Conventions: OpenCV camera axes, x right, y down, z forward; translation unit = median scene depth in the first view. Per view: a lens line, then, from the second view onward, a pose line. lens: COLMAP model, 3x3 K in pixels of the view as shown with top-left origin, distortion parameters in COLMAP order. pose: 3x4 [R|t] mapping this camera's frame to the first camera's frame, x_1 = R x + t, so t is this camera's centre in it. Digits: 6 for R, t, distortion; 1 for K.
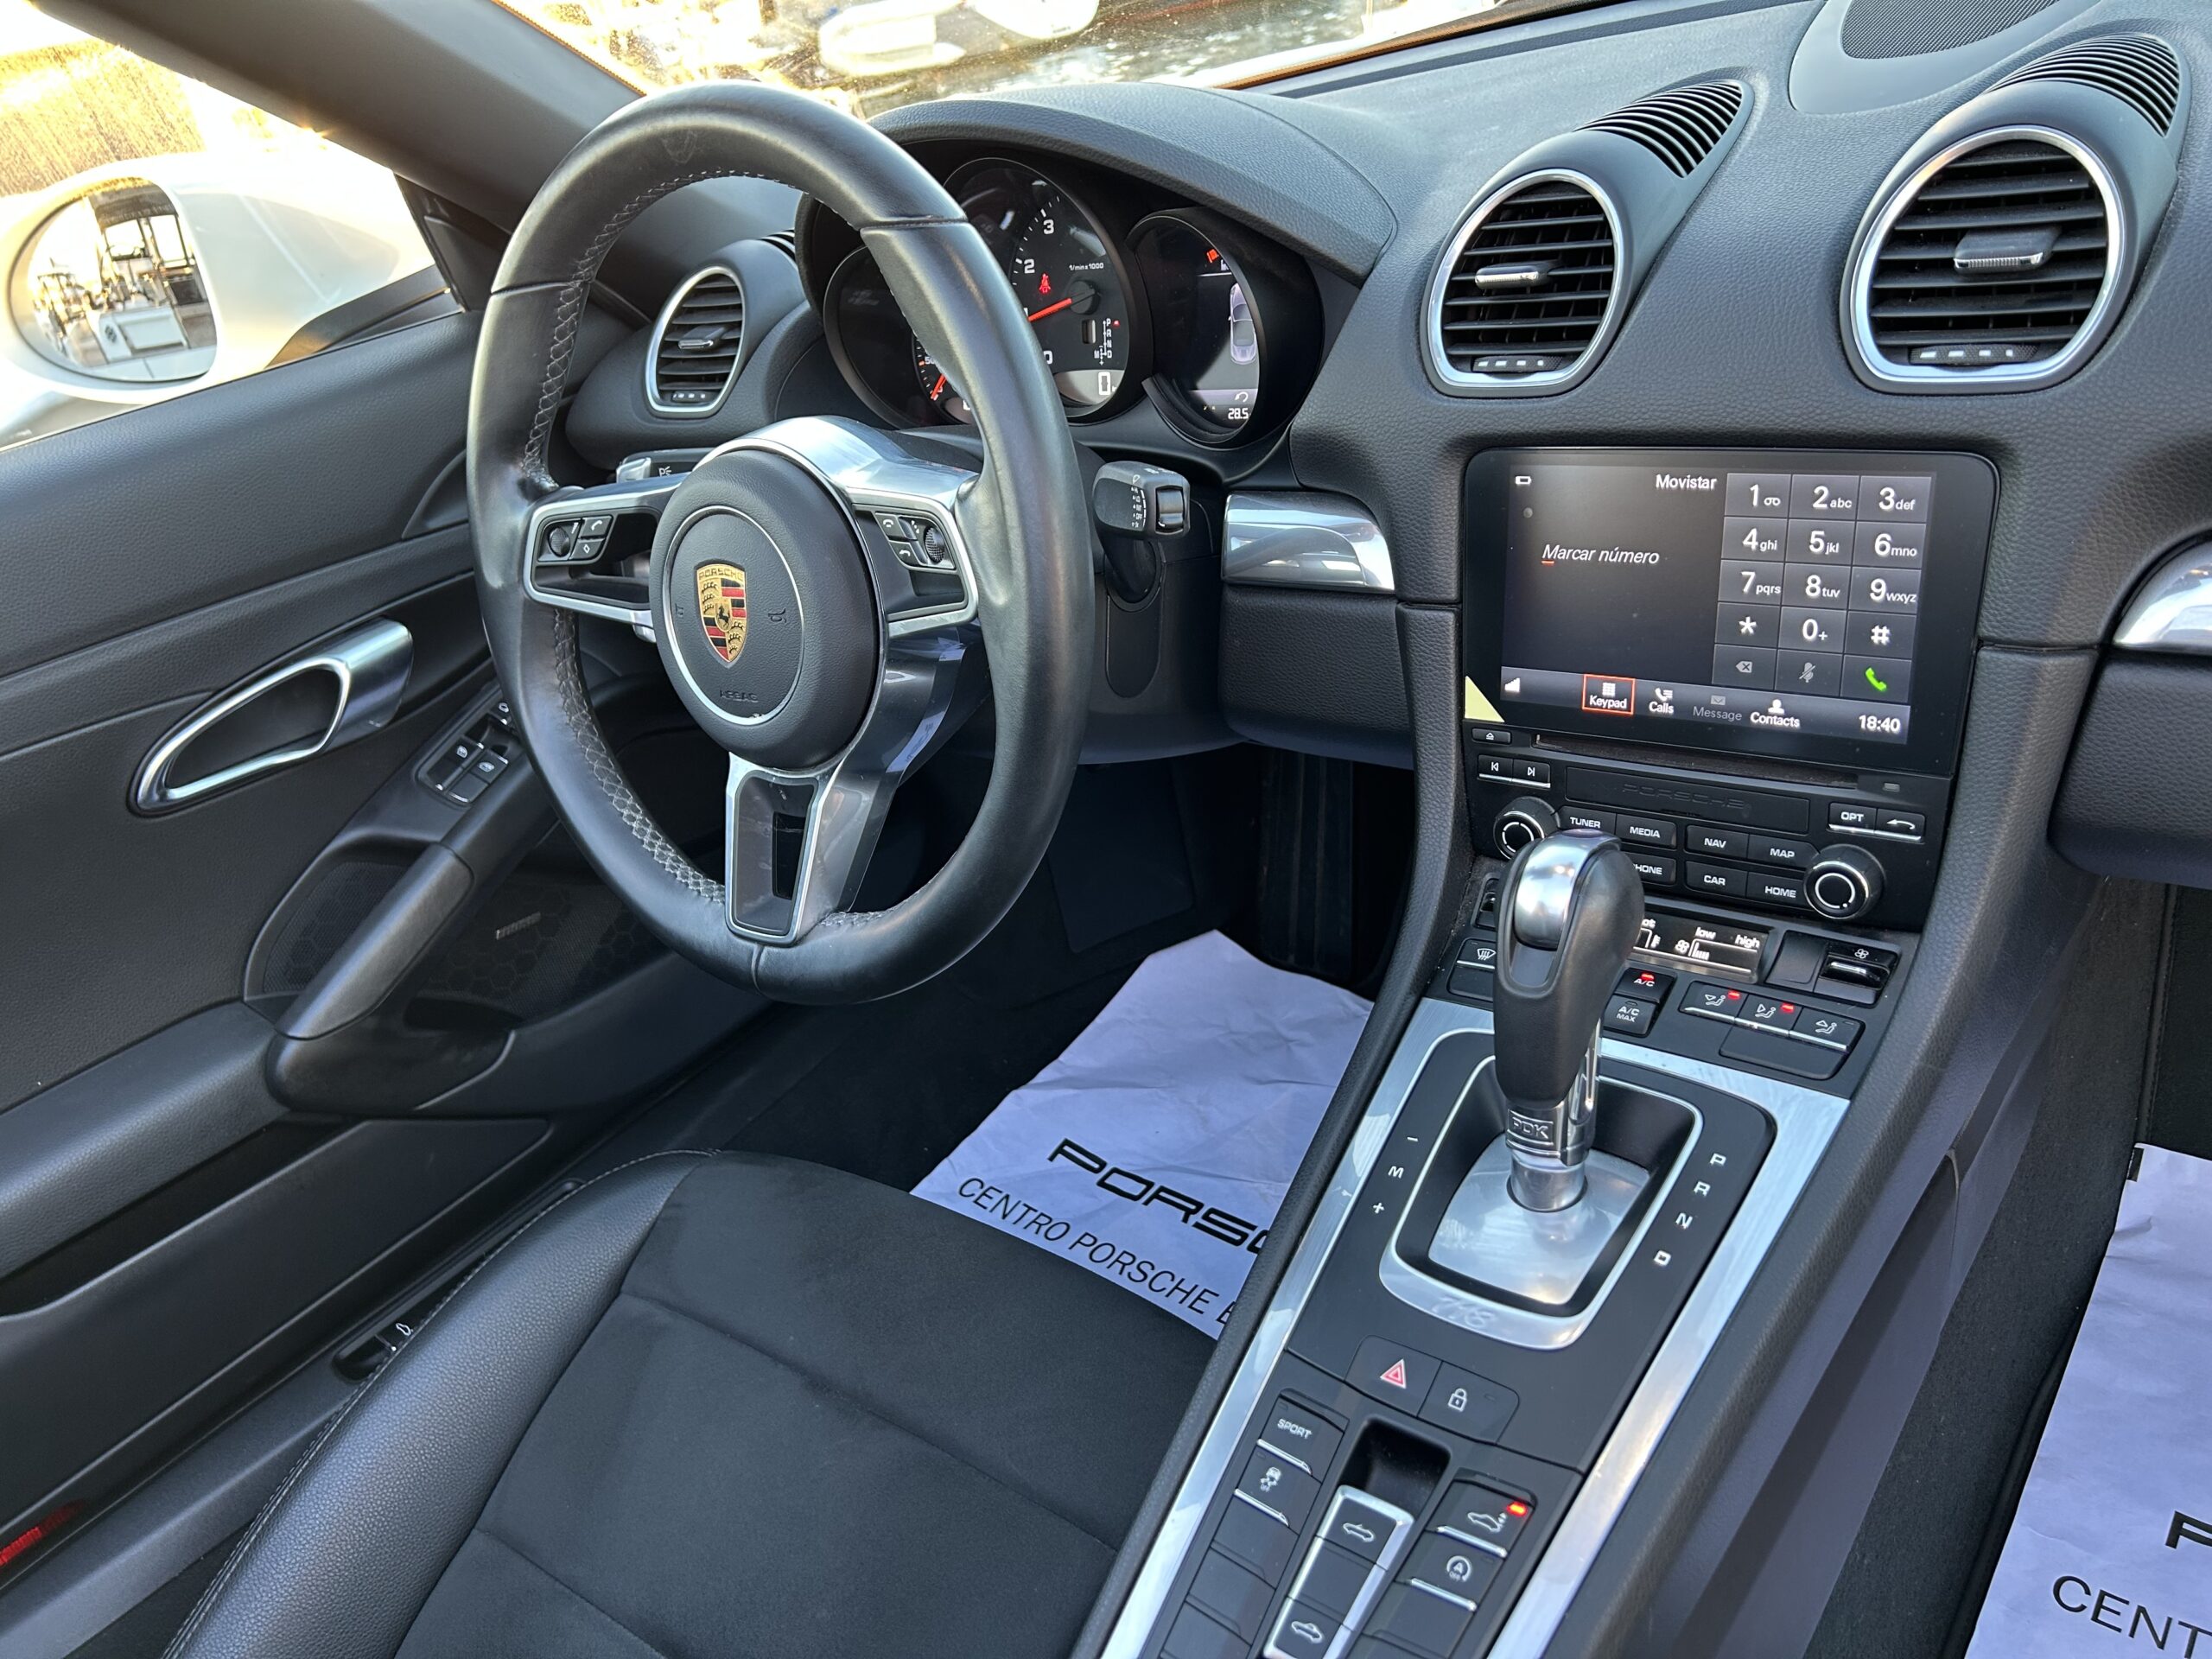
lens RADIAL K [[1679.9, 0, 1134.5], [0, 1679.9, 831.4], [0, 0, 1]] dist [0.034459, -0.033657]
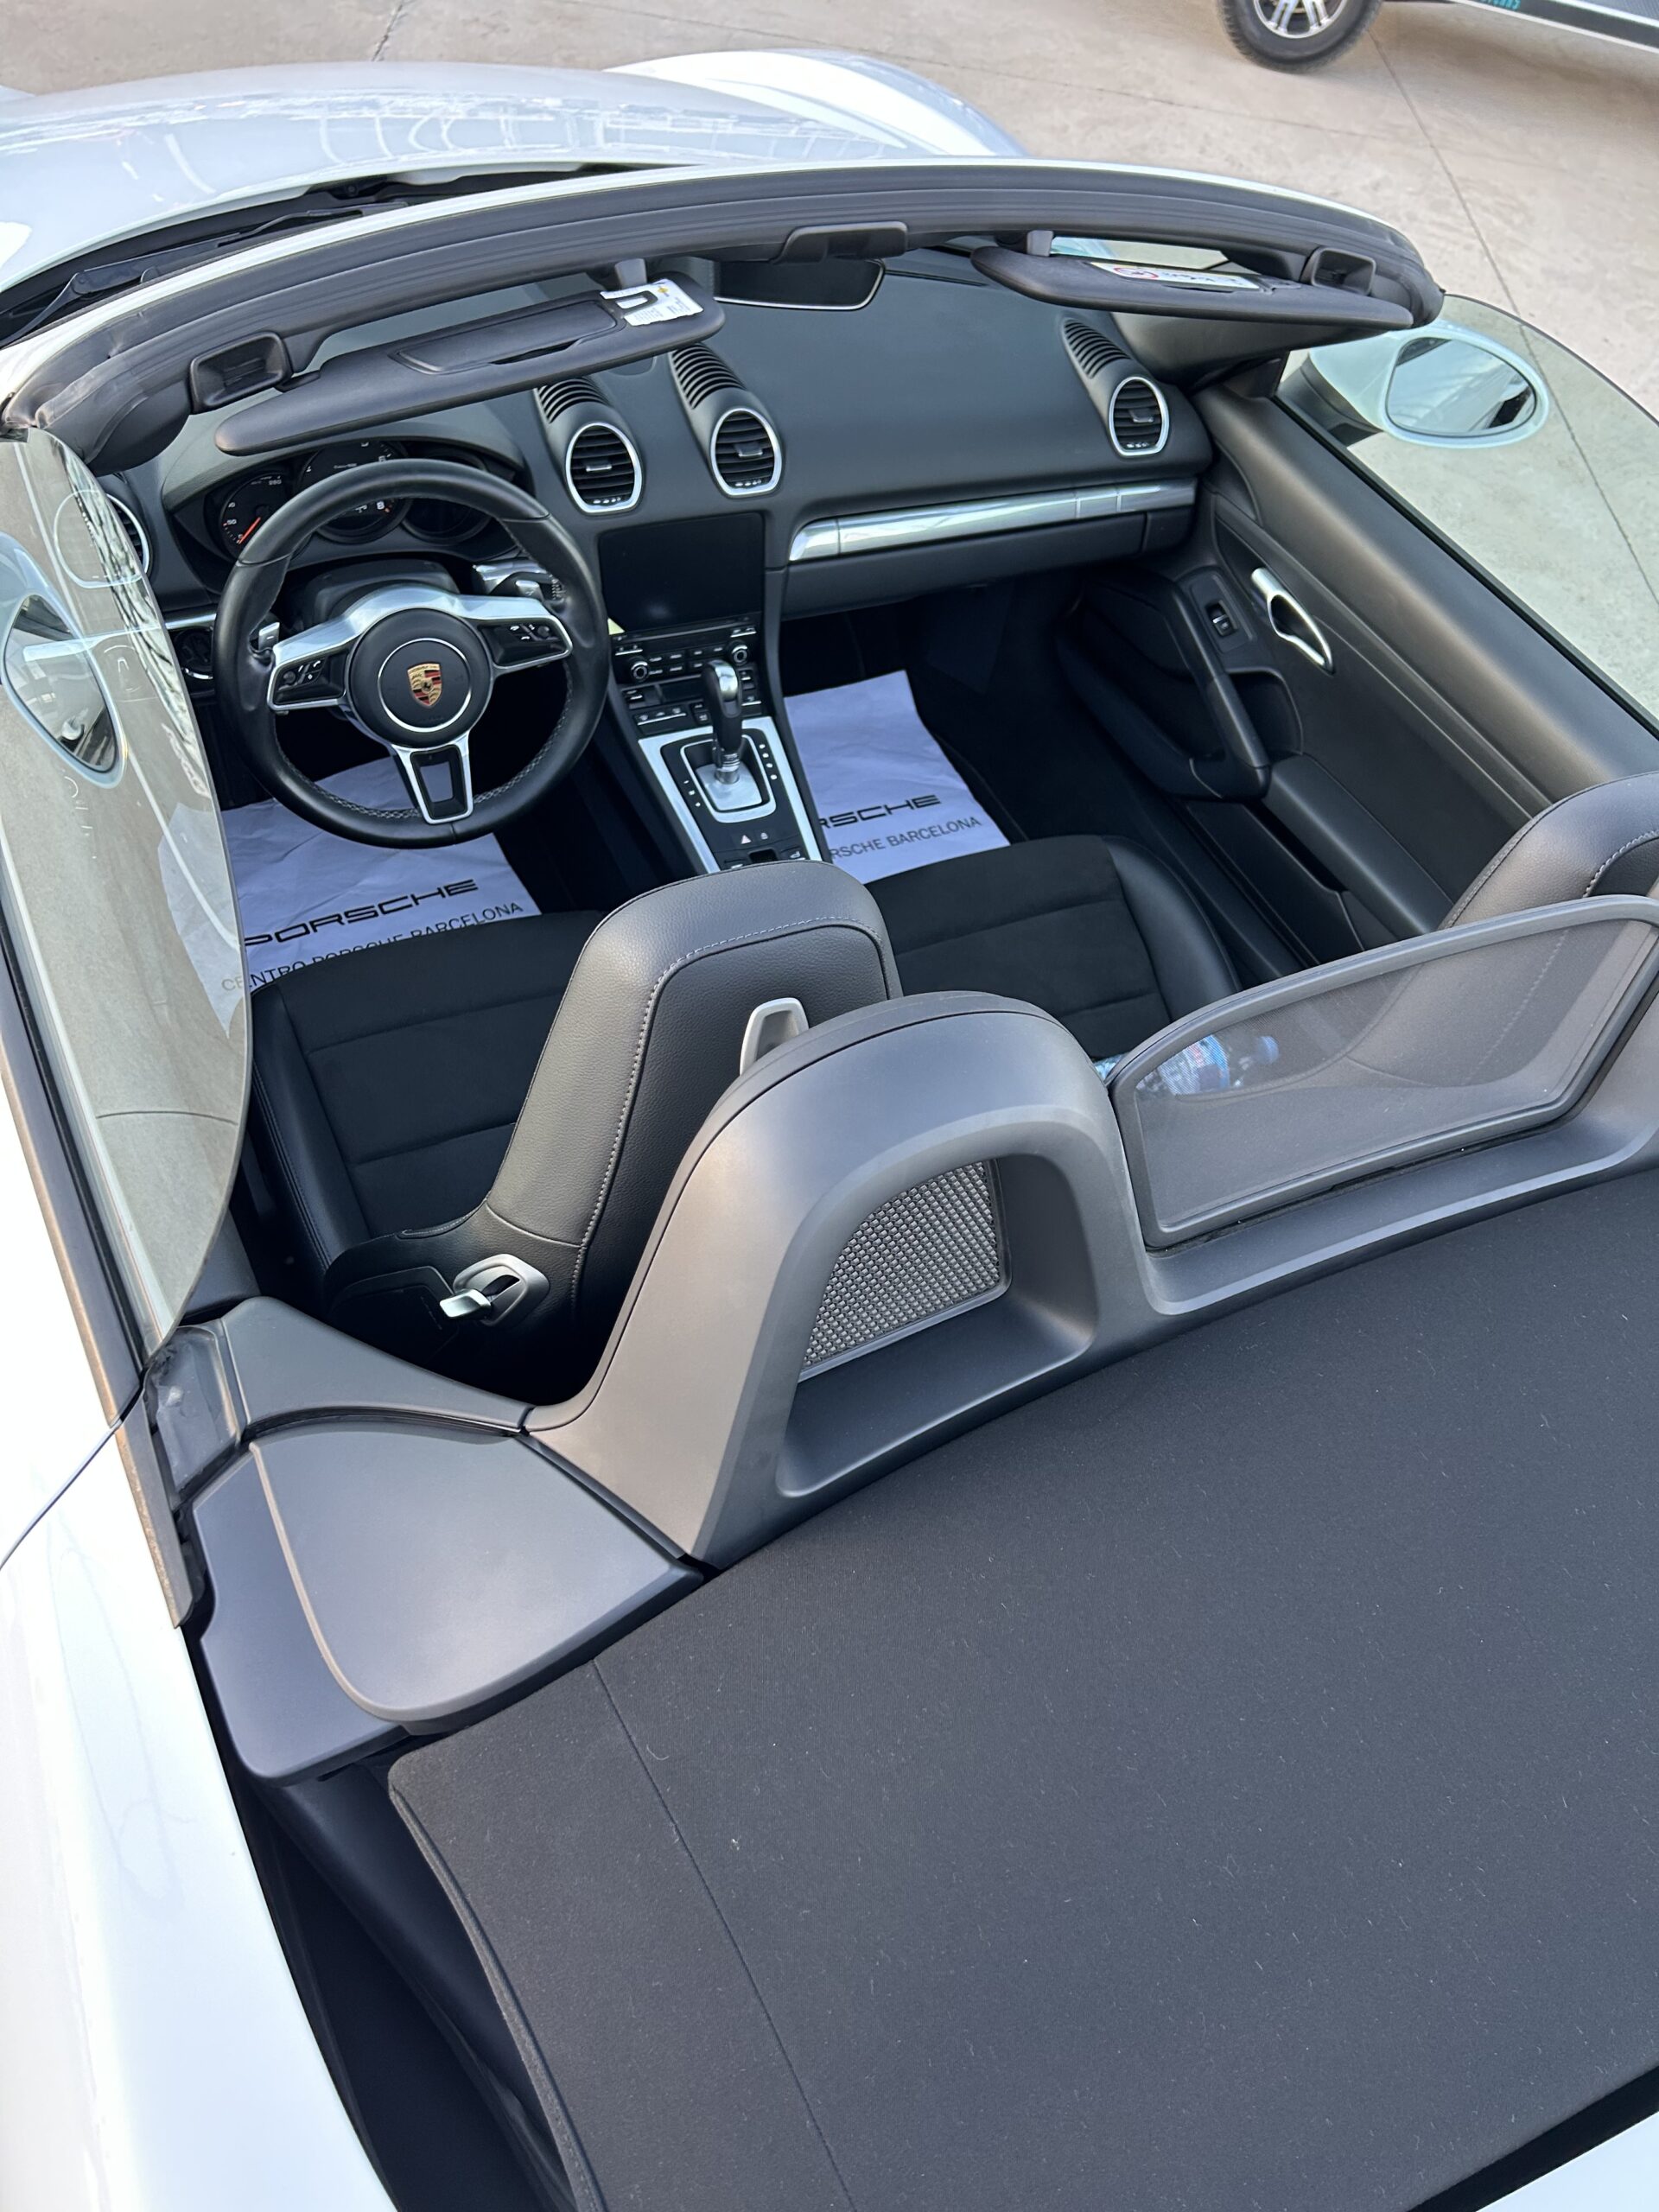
lens RADIAL K [[1679.9, 0, 829.5], [0, 1679.9, 1106.0], [0, 0, 1]] dist [0.034459, -0.033657]
pose [[0.425039, -0.505553, 0.750838, -2.286089], [0.221266, 0.862360, 0.455387, -0.630755], [-0.877715, -0.027422, 0.478399, -0.677543]]
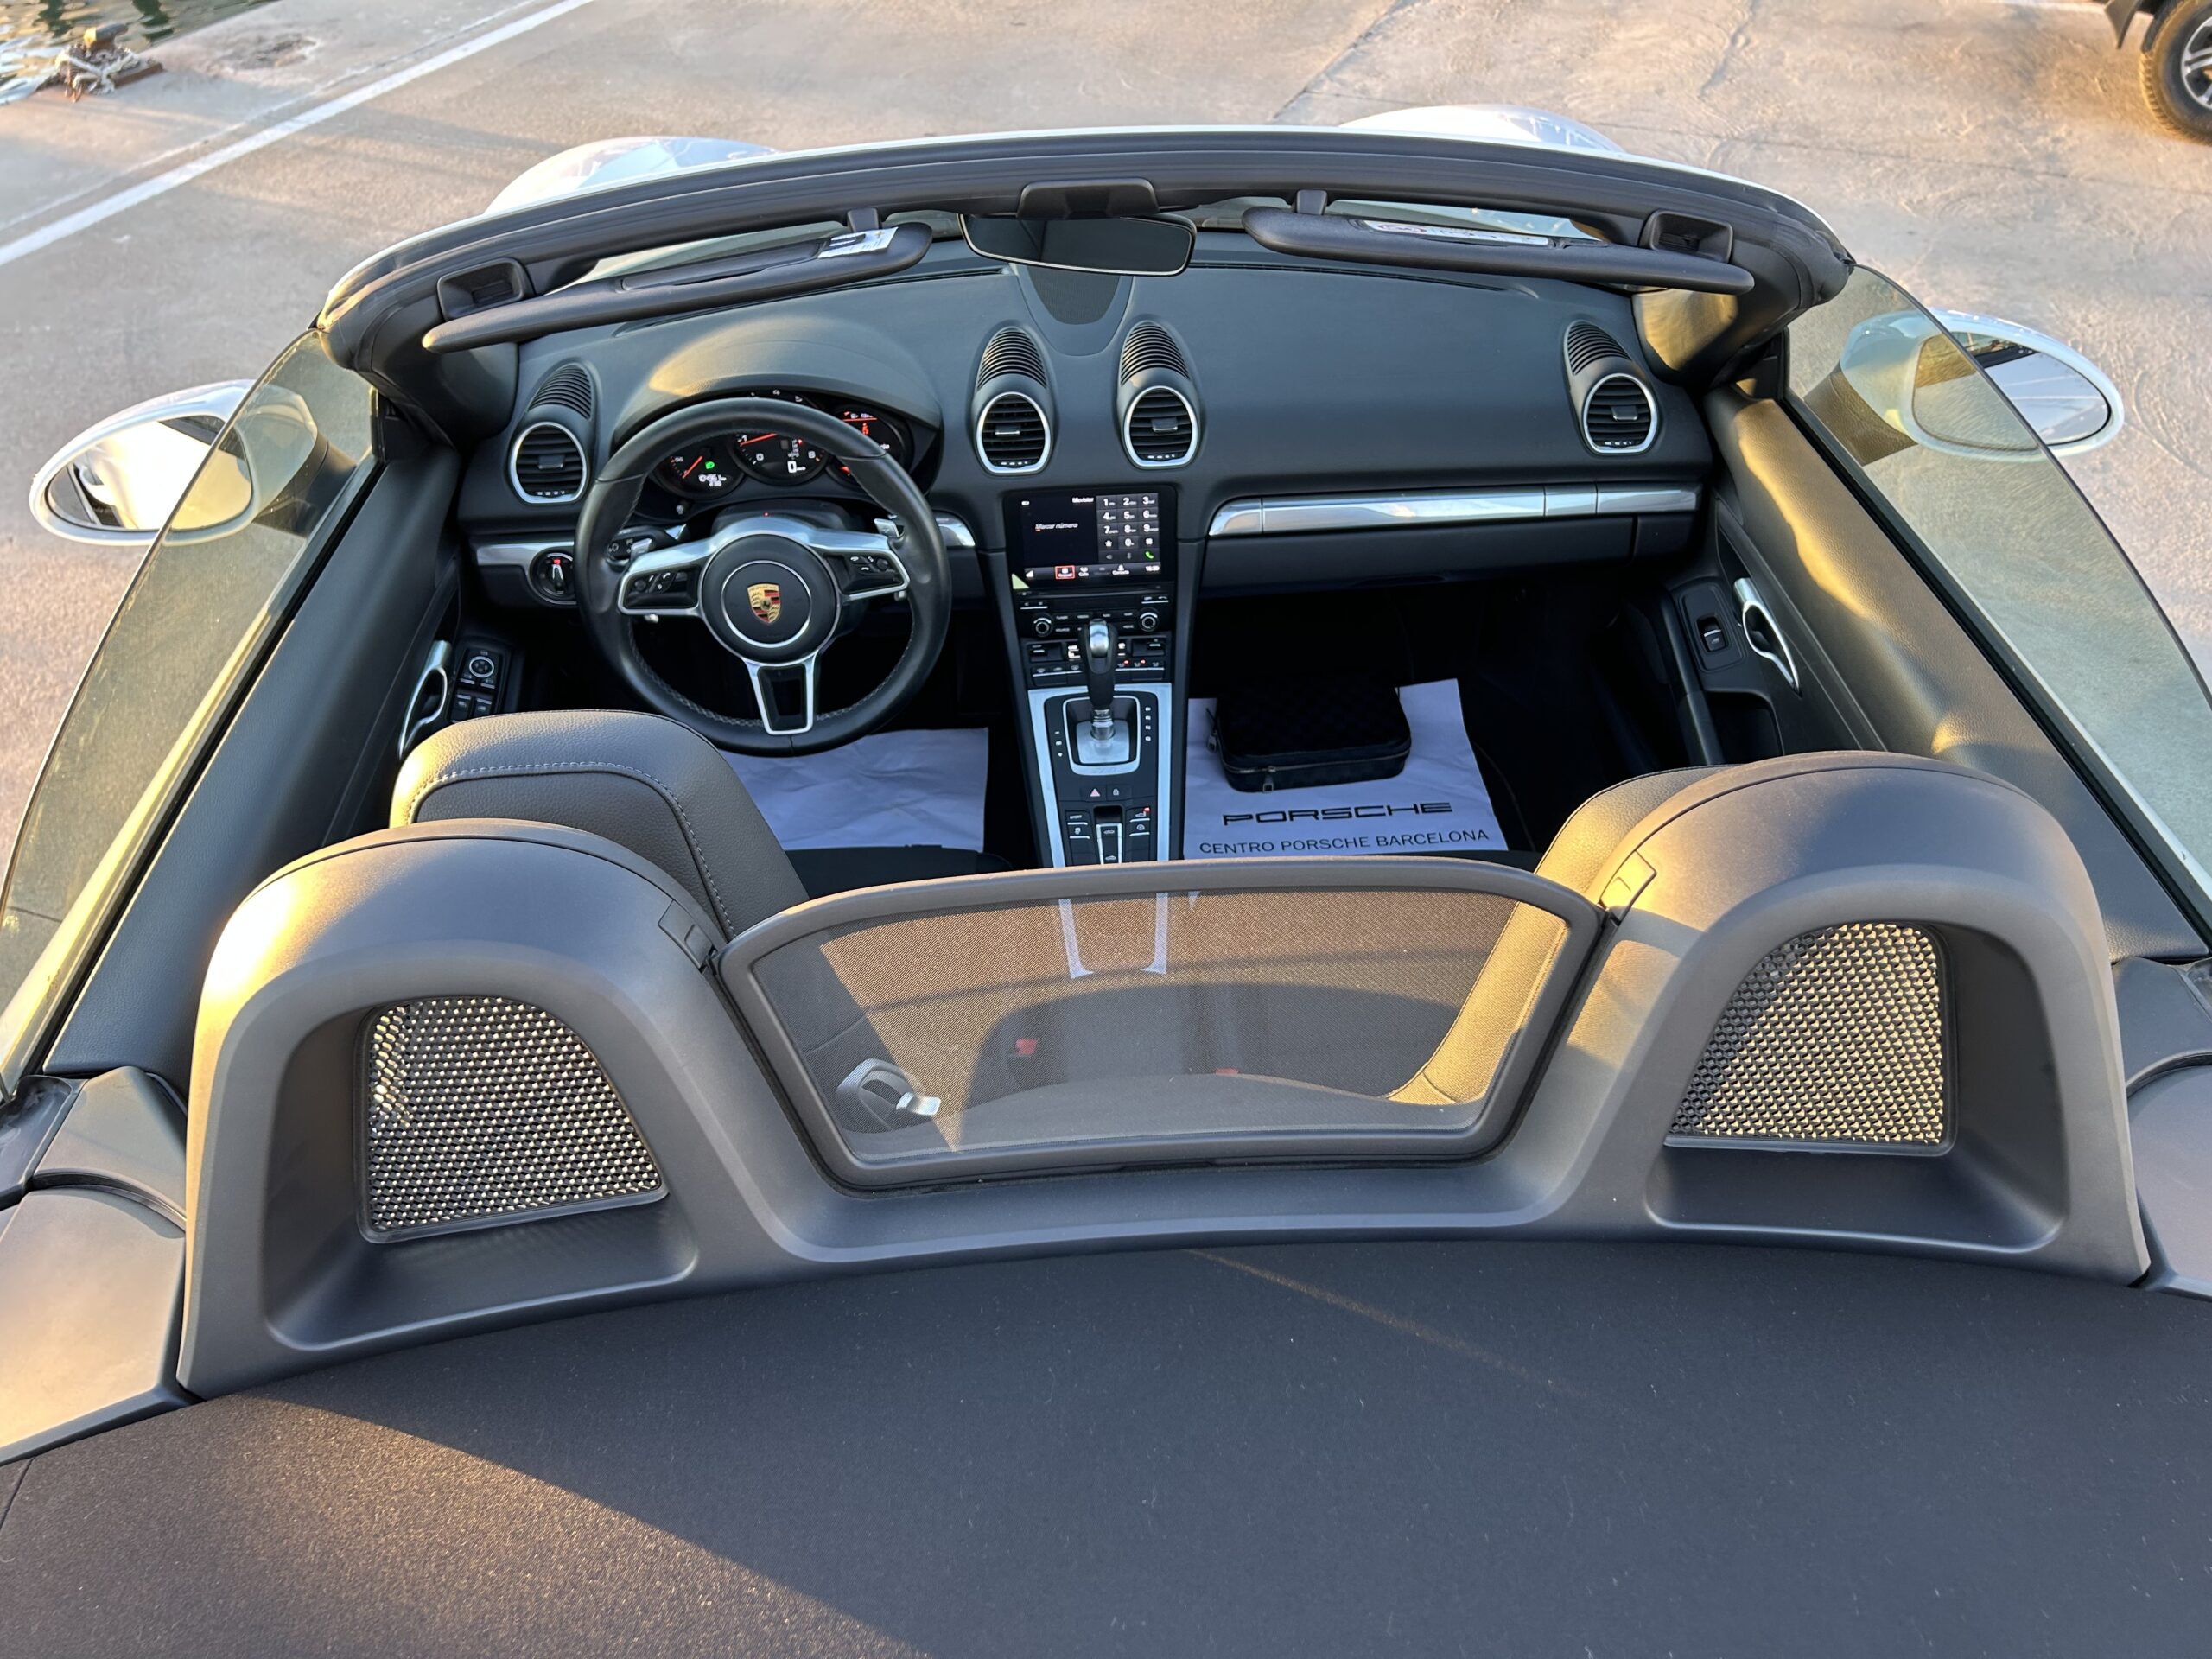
lens RADIAL K [[1692.0, 0, 1137.8], [0, 1692.0, 830.3], [0, 0, 1]] dist [0.167481, -0.304308]
pose [[0.743162, -0.278172, 0.608548, -1.642382], [0.196601, 0.960120, 0.198789, -0.226721], [-0.639577, -0.028091, 0.768214, -1.446381]]
